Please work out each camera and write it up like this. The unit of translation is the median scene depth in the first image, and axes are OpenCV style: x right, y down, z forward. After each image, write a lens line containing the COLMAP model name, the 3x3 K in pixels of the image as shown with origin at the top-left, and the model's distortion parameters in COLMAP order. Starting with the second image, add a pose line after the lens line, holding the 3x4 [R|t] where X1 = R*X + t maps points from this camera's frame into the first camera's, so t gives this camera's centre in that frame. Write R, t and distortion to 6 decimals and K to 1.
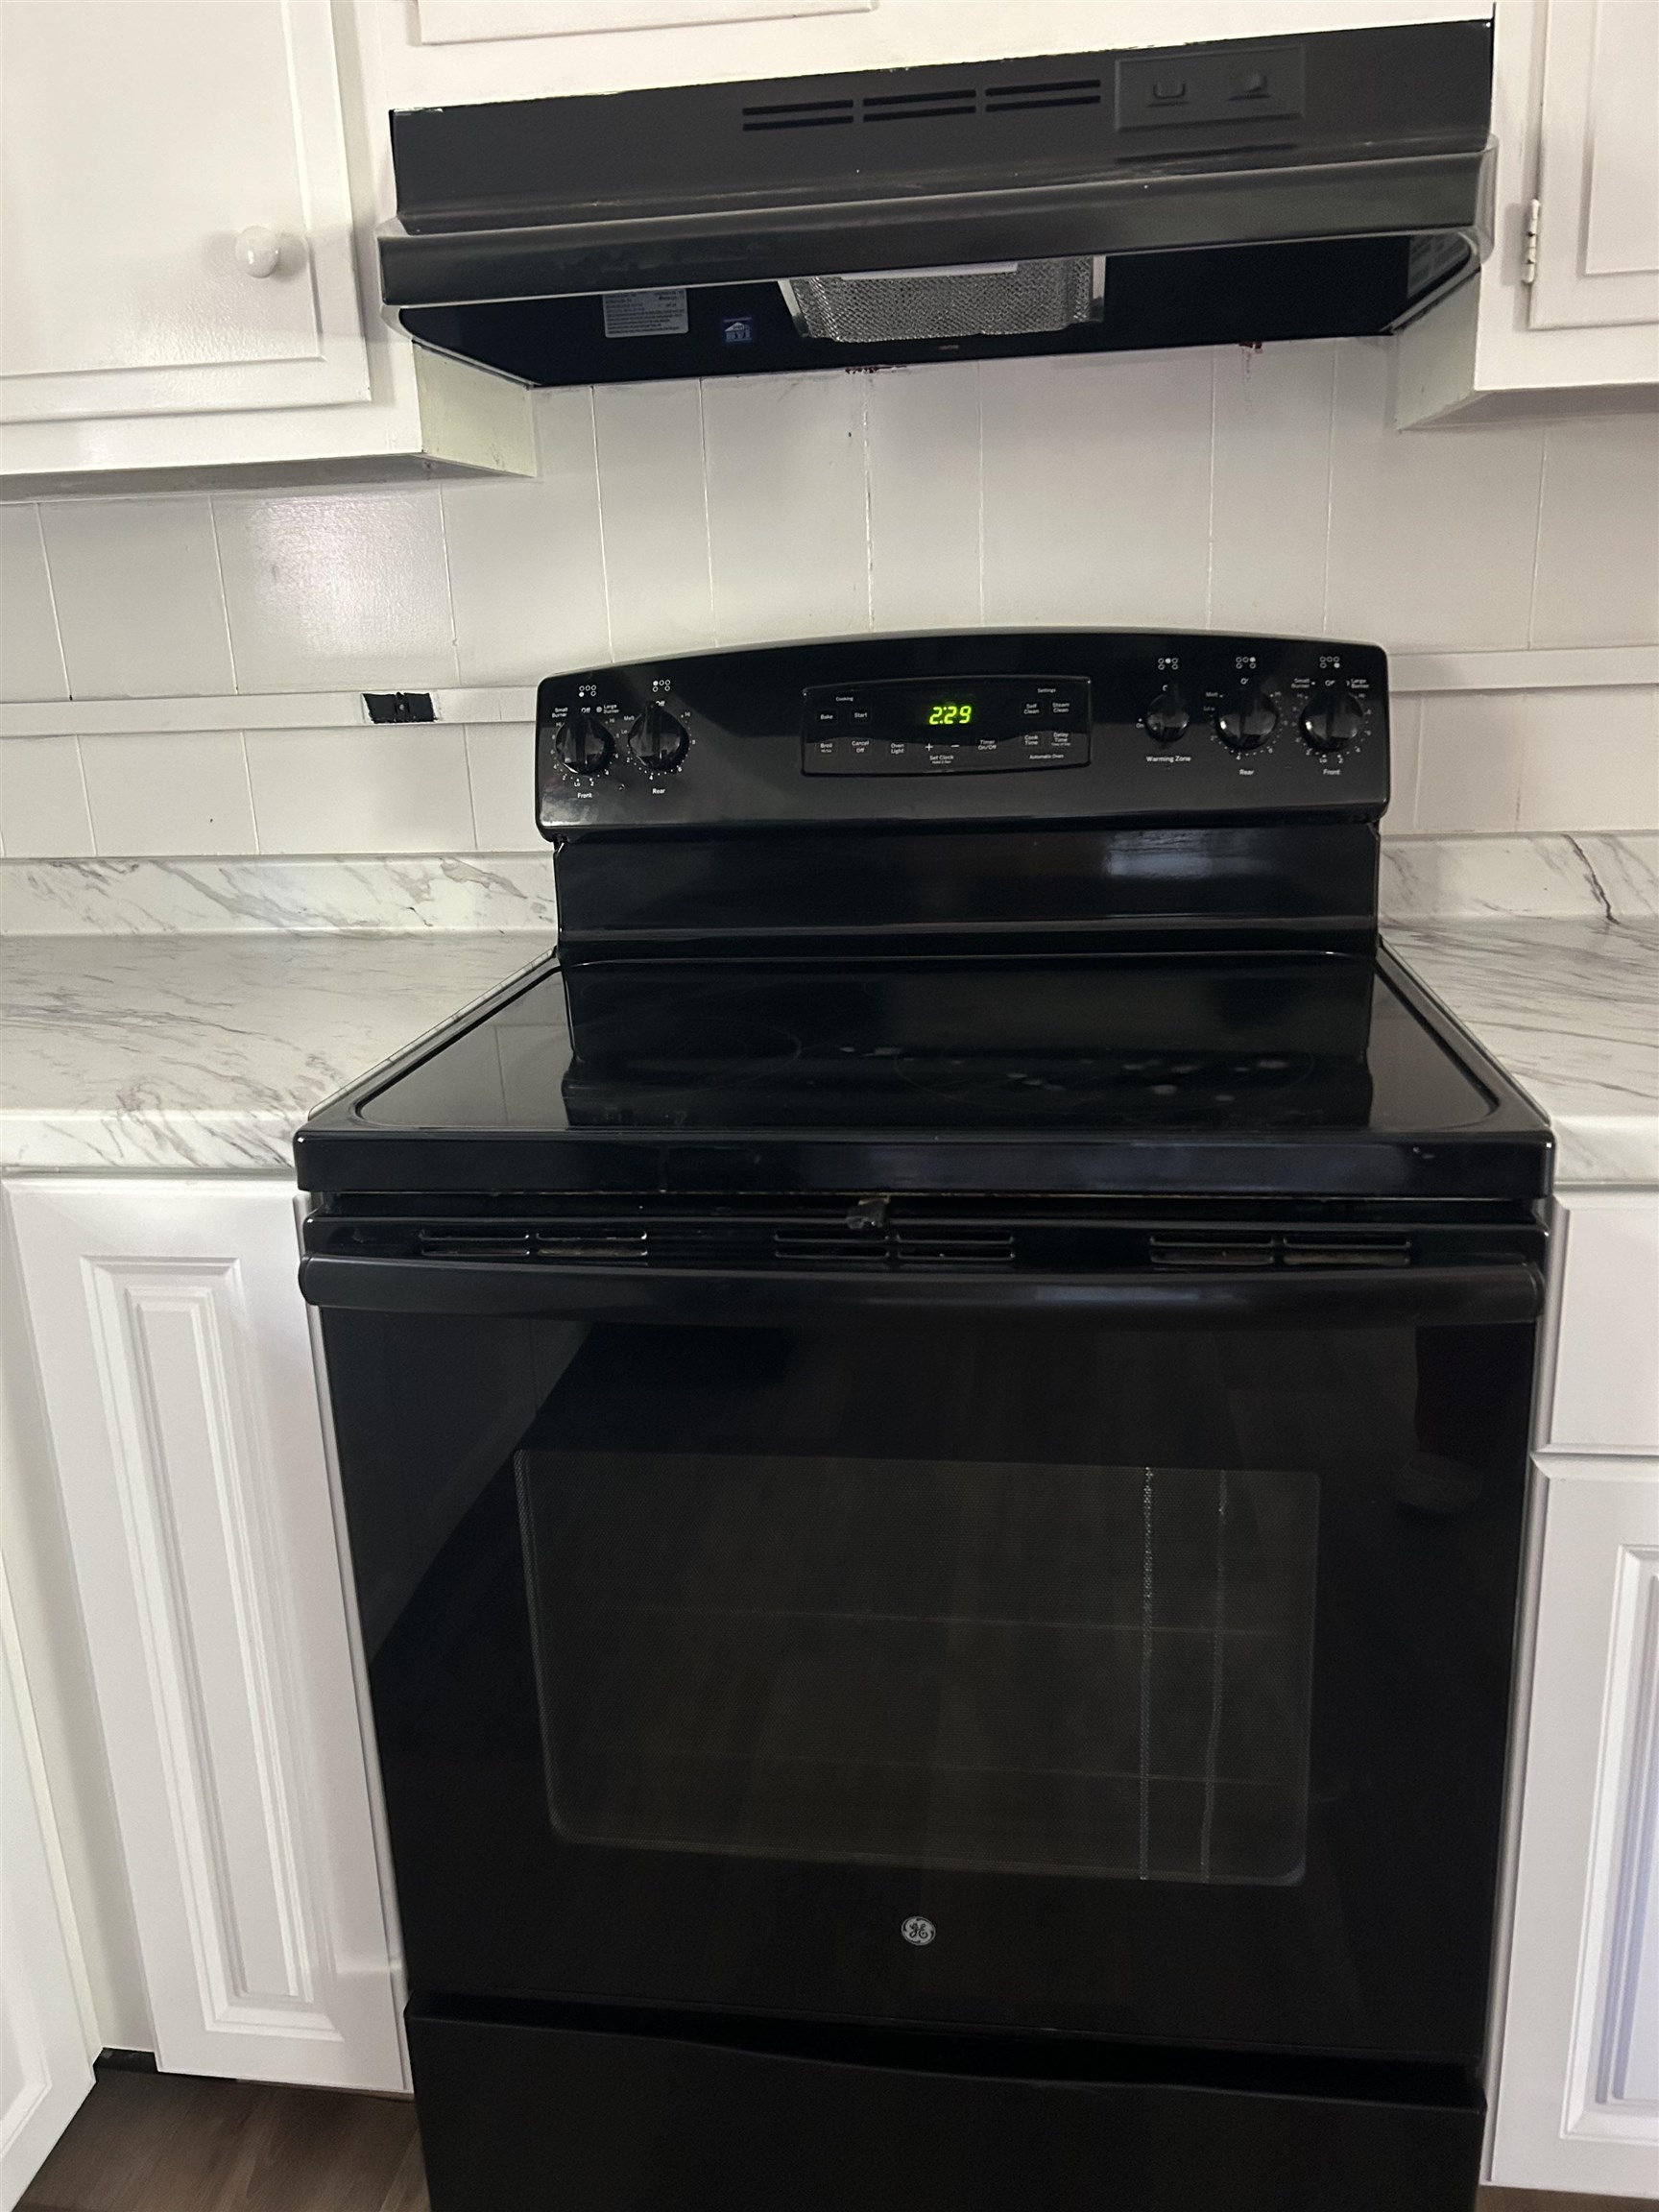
lens RADIAL K [[1683.3, 0, 829.5], [0, 1683.3, 1106.0], [0, 0, 1]] dist [0.006999, 0.001659]
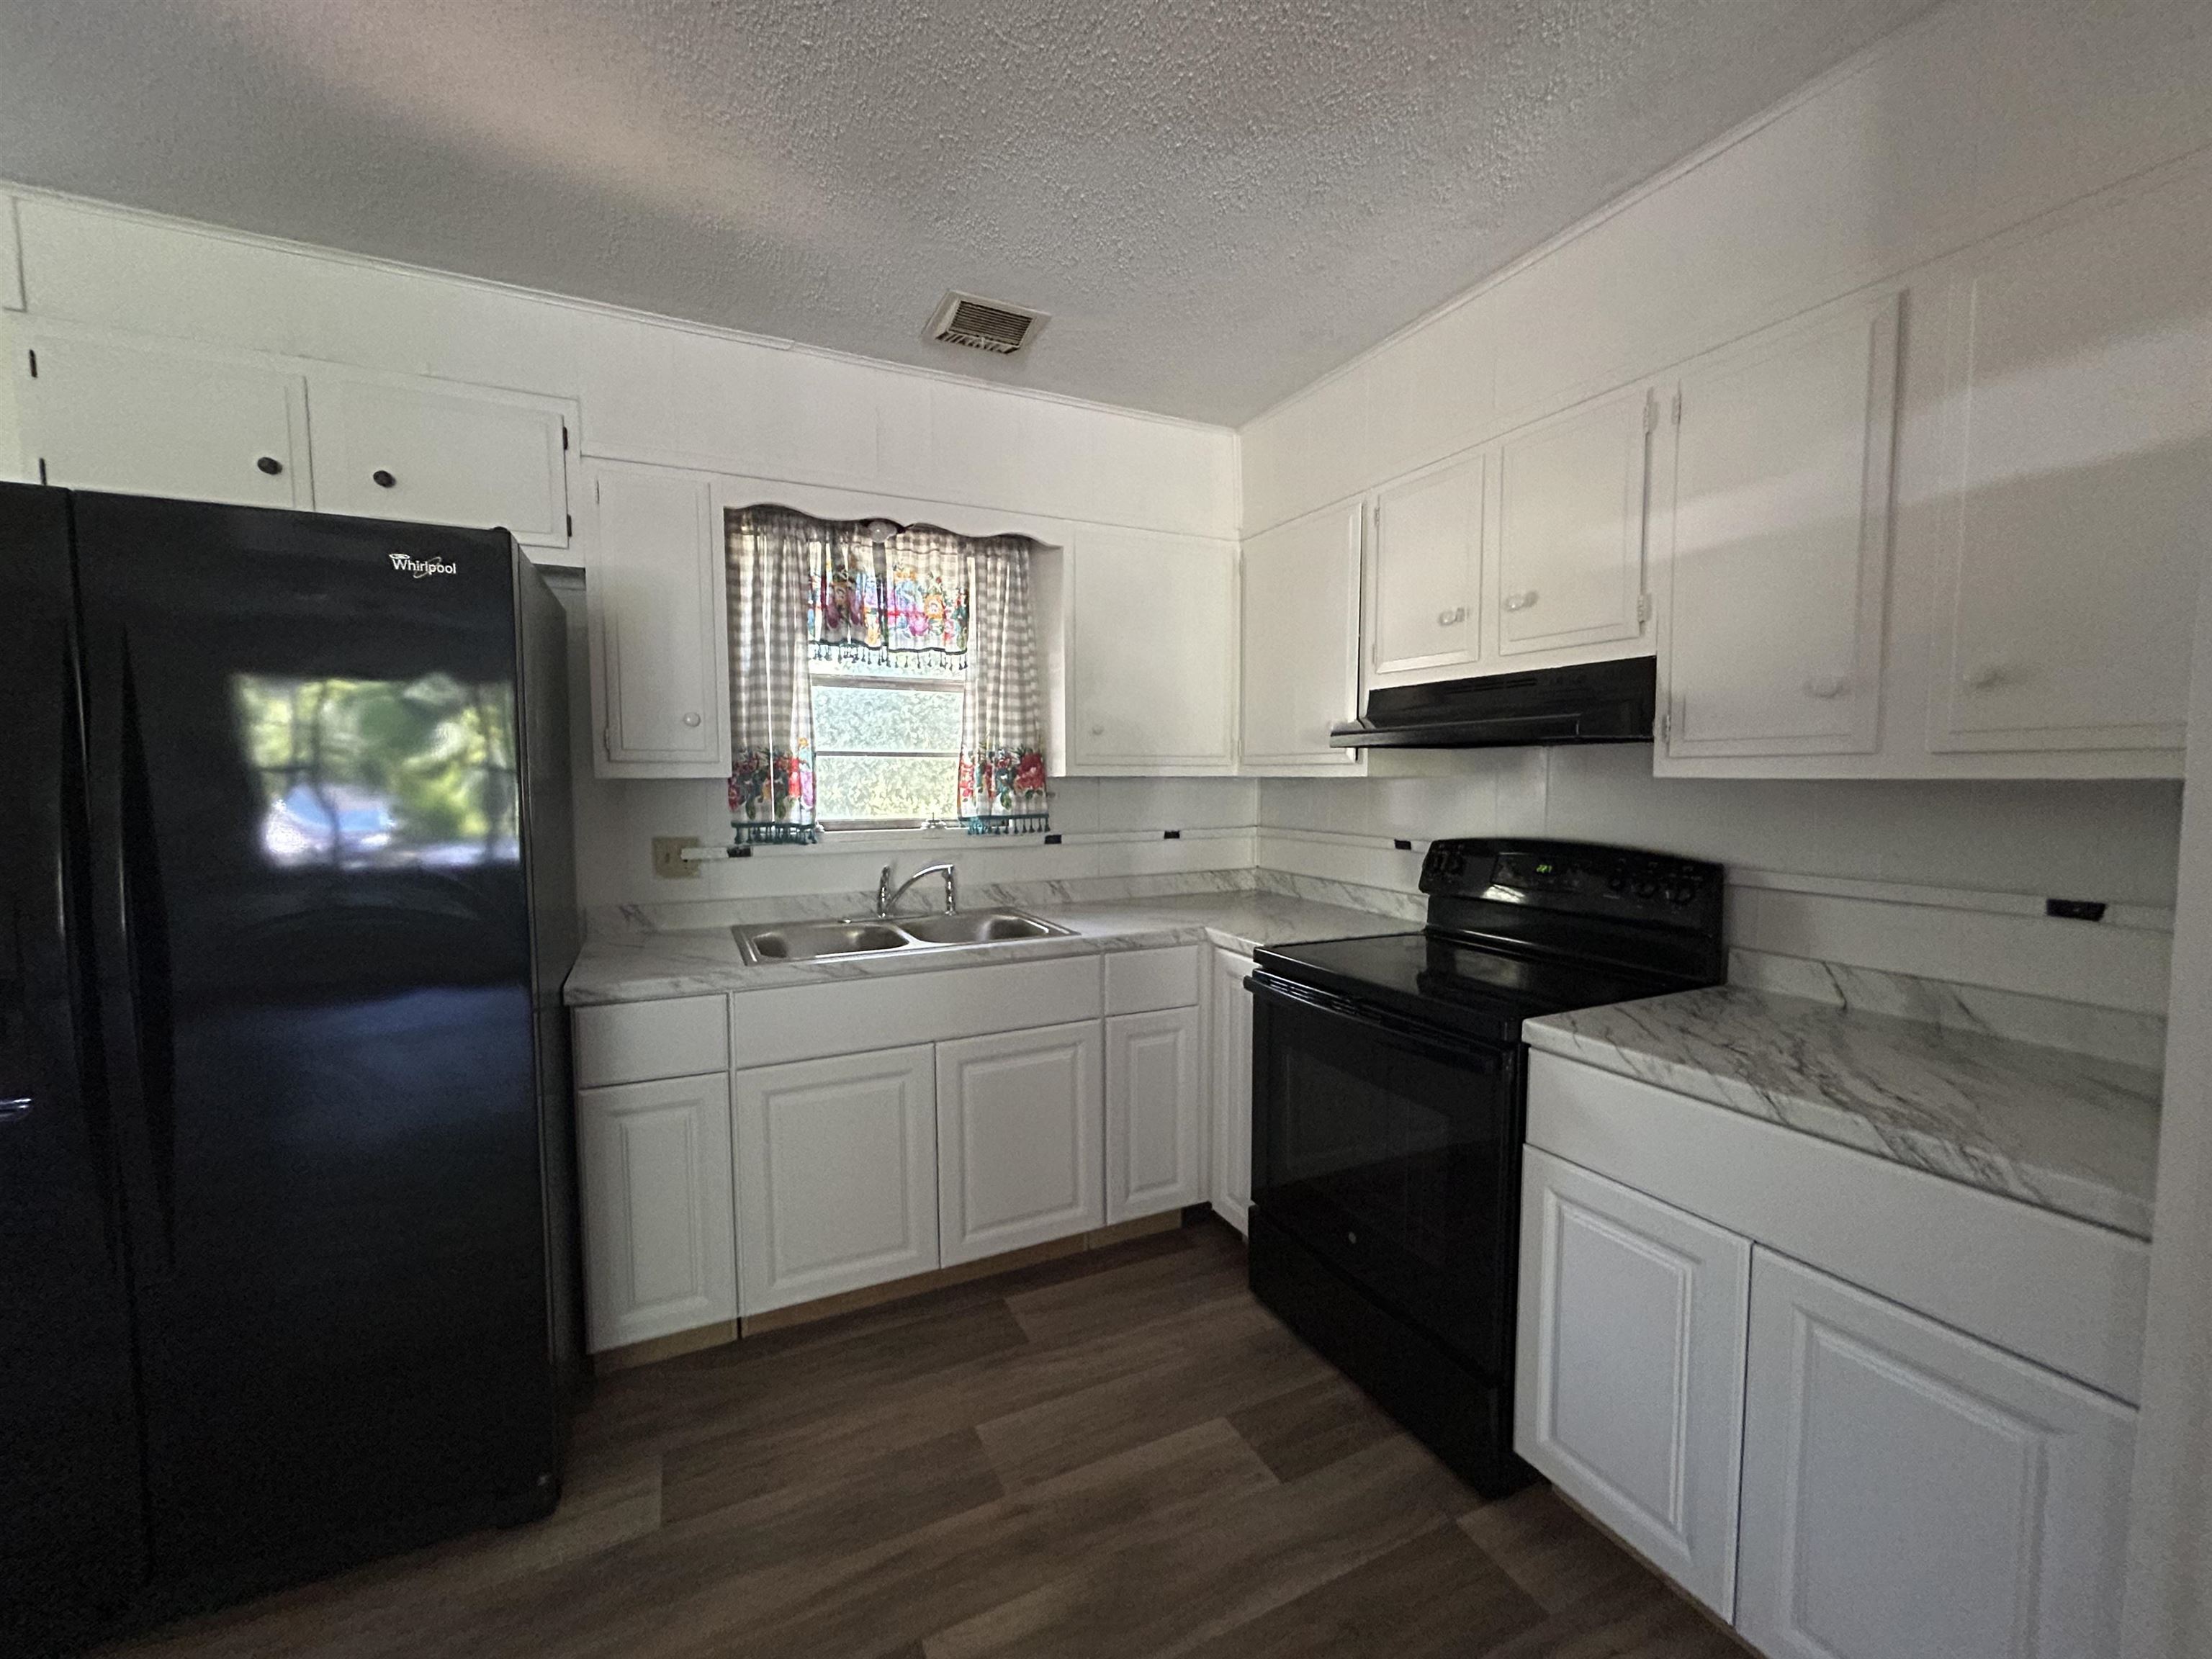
lens RADIAL K [[901.4, 0, 1099.4], [0, 901.4, 829.1], [0, 0, 1]] dist [-0.000842, -0.000070]
pose [[0.550886, 0.091938, -0.829501, 0.880140], [-0.259244, 0.963597, -0.065368, -0.013181], [0.793295, 0.251054, 0.554667, -0.395604]]
